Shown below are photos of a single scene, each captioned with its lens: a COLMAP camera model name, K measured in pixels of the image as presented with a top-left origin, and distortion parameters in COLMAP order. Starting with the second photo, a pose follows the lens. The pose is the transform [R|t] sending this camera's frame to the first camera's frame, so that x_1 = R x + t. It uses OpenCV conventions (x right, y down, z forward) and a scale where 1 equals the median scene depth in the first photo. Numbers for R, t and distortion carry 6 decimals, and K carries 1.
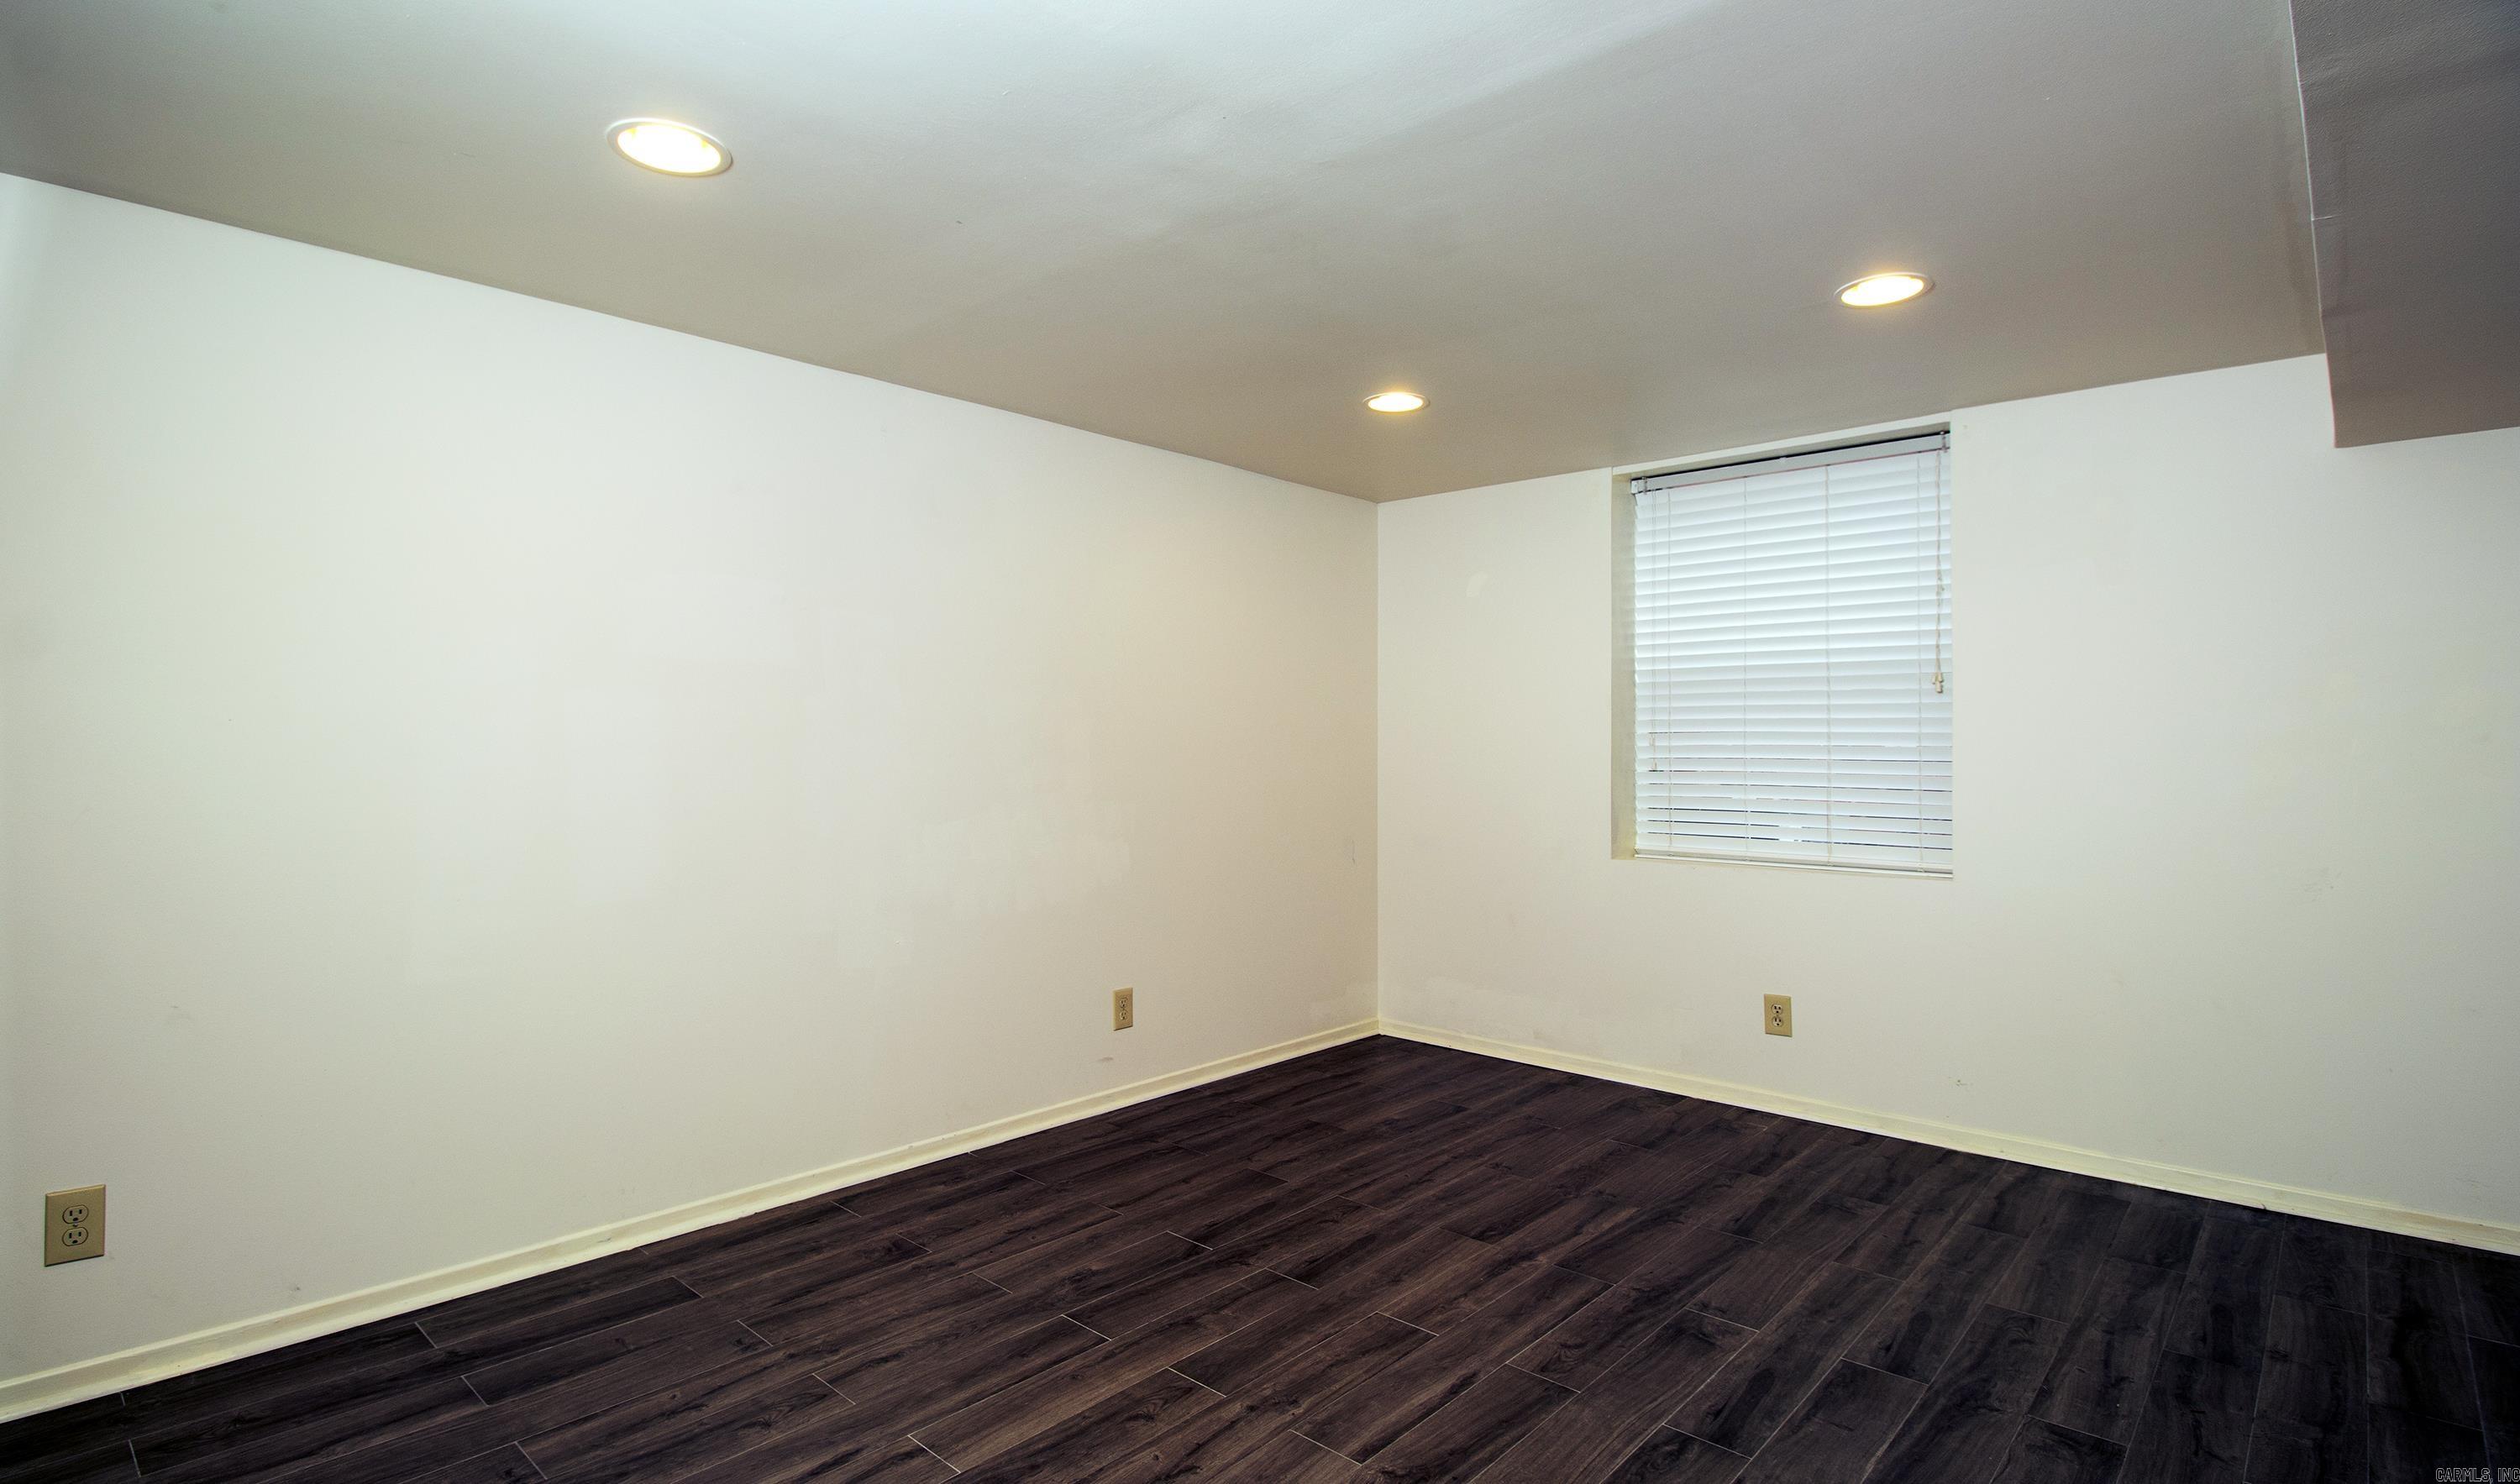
lens RADIAL K [[1196.4, 0, 1256.6], [0, 1196.4, 735.2], [0, 0, 1]] dist [-0.002956, -0.000493]
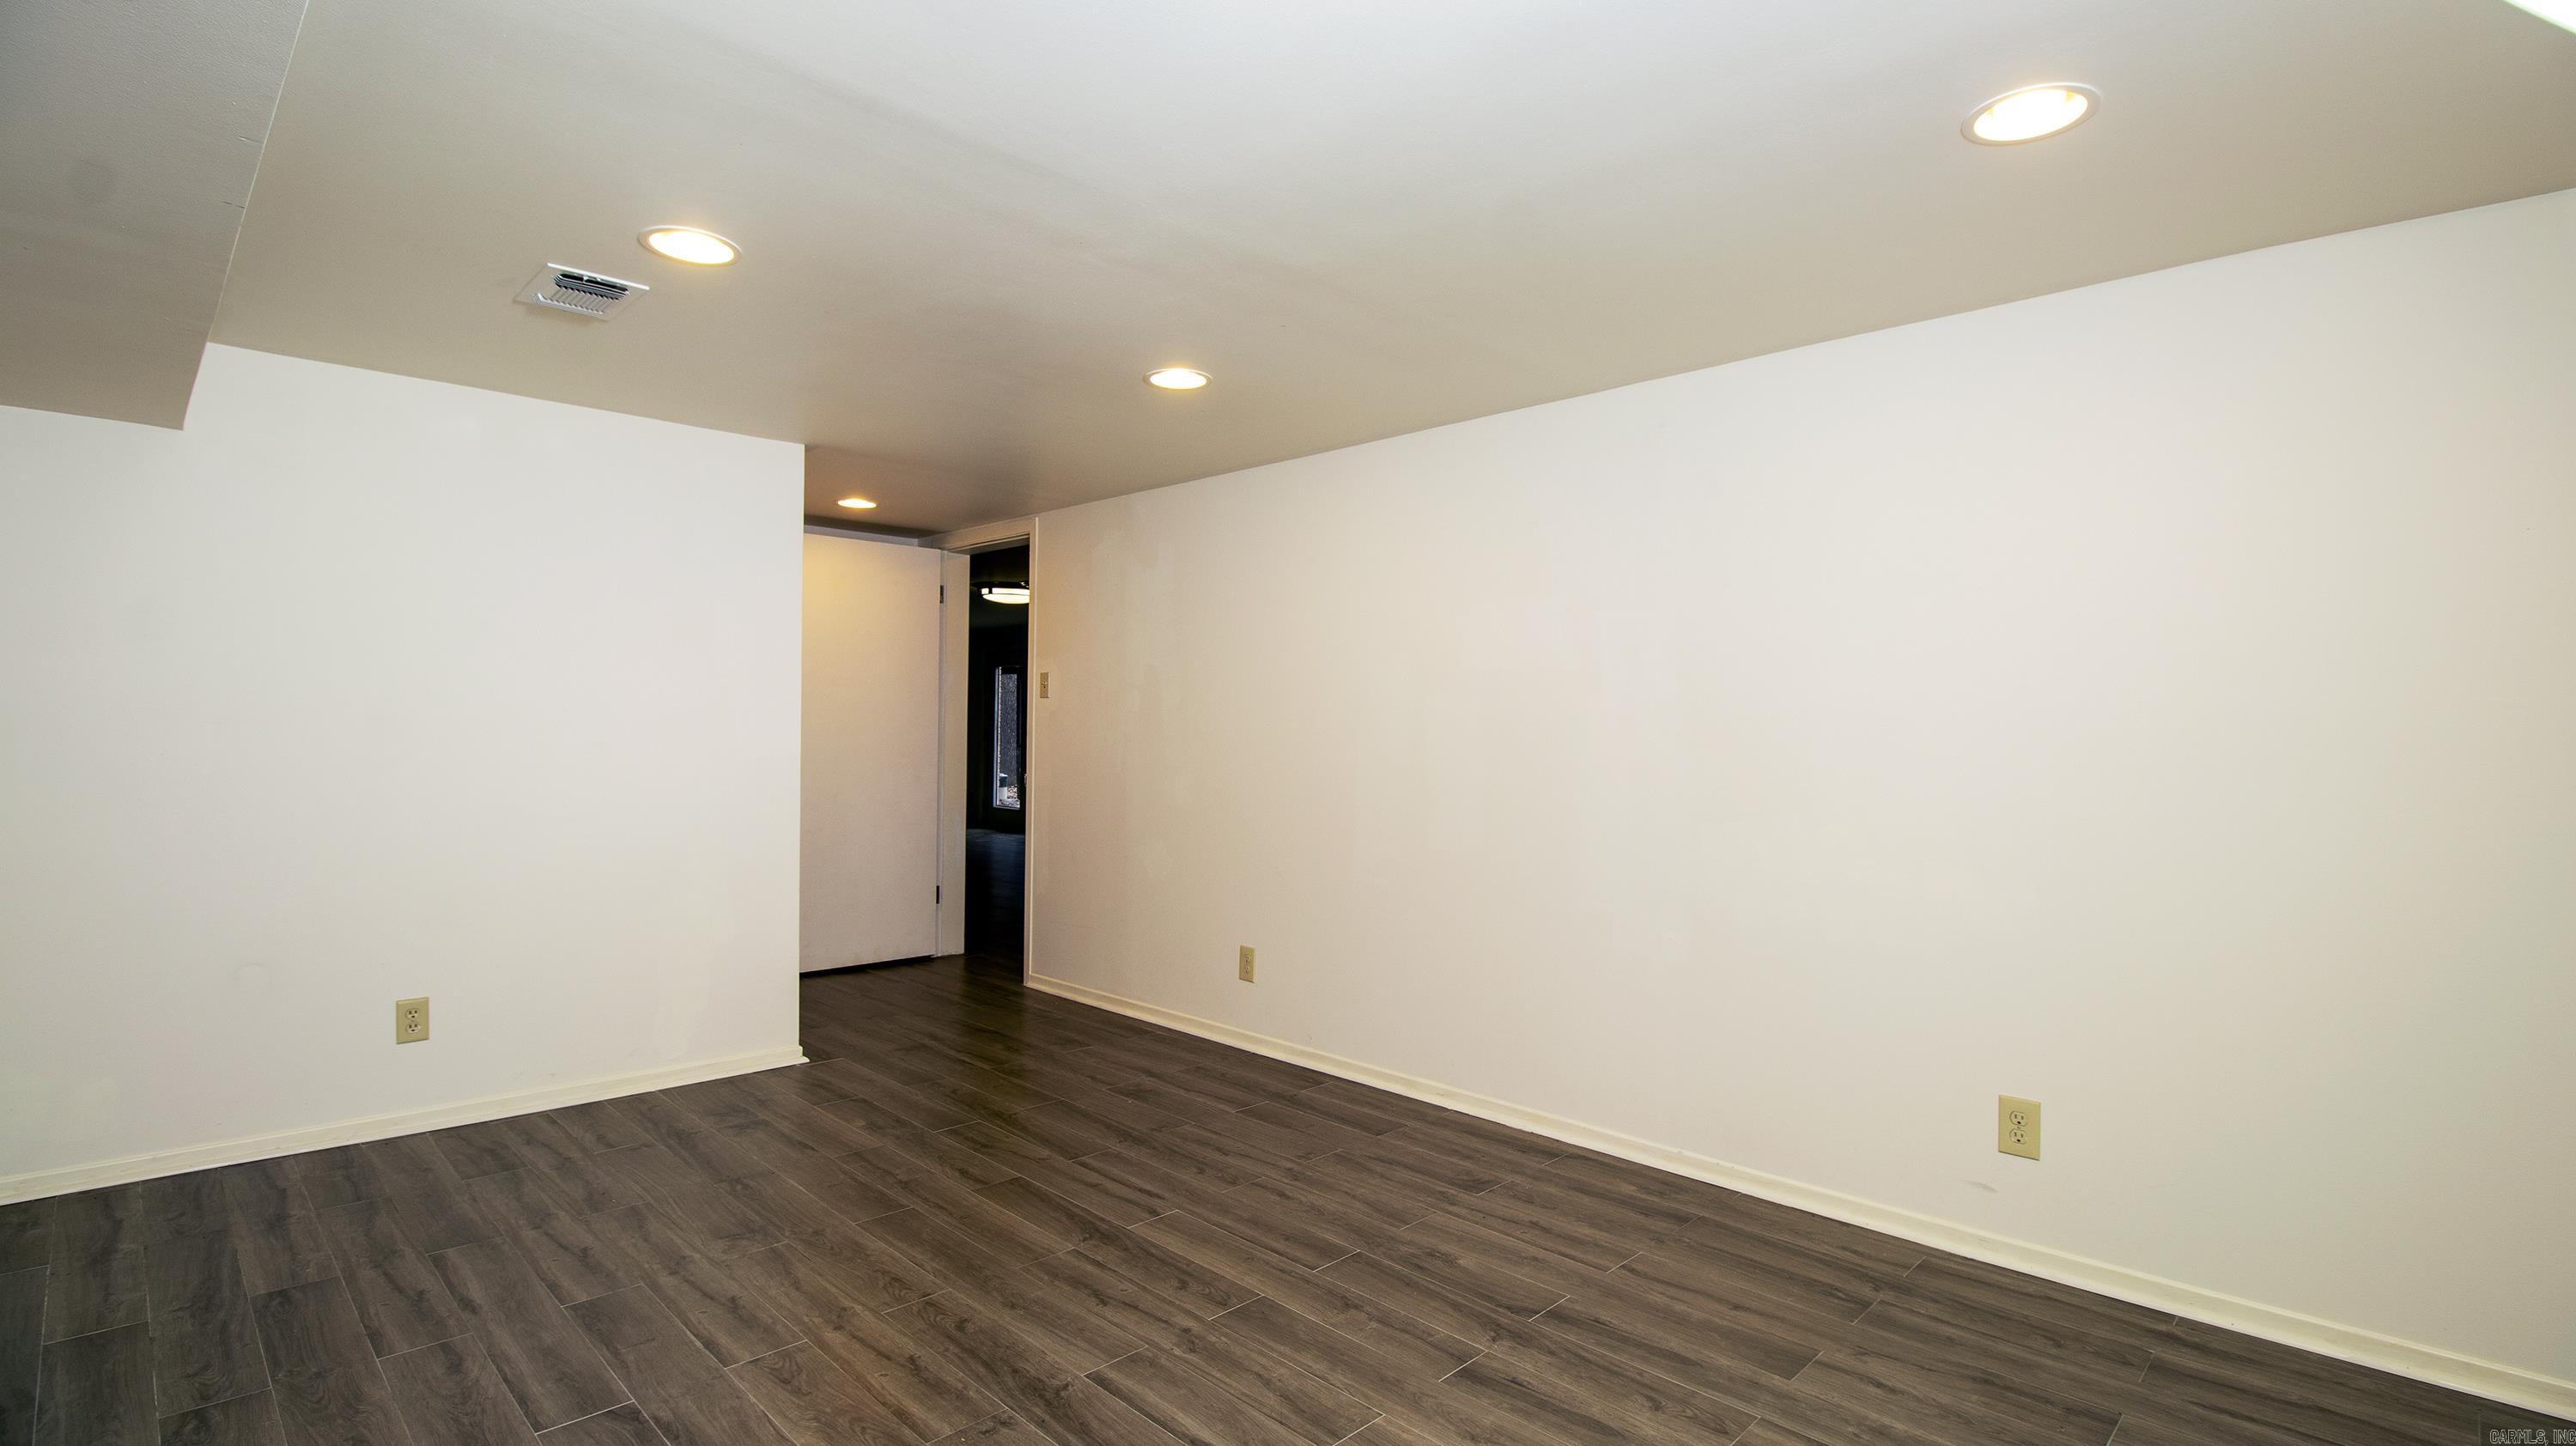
lens RADIAL K [[1186.5, 0, 1288.7], [0, 1186.5, 737.7], [0, 0, 1]] dist [-0.007199, -0.005074]
pose [[-0.039623, -0.000913, -0.999214, 0.834212], [0.000019, 1.000000, -0.000915, 0.006072], [0.999215, -0.000055, -0.039623, 0.862356]]
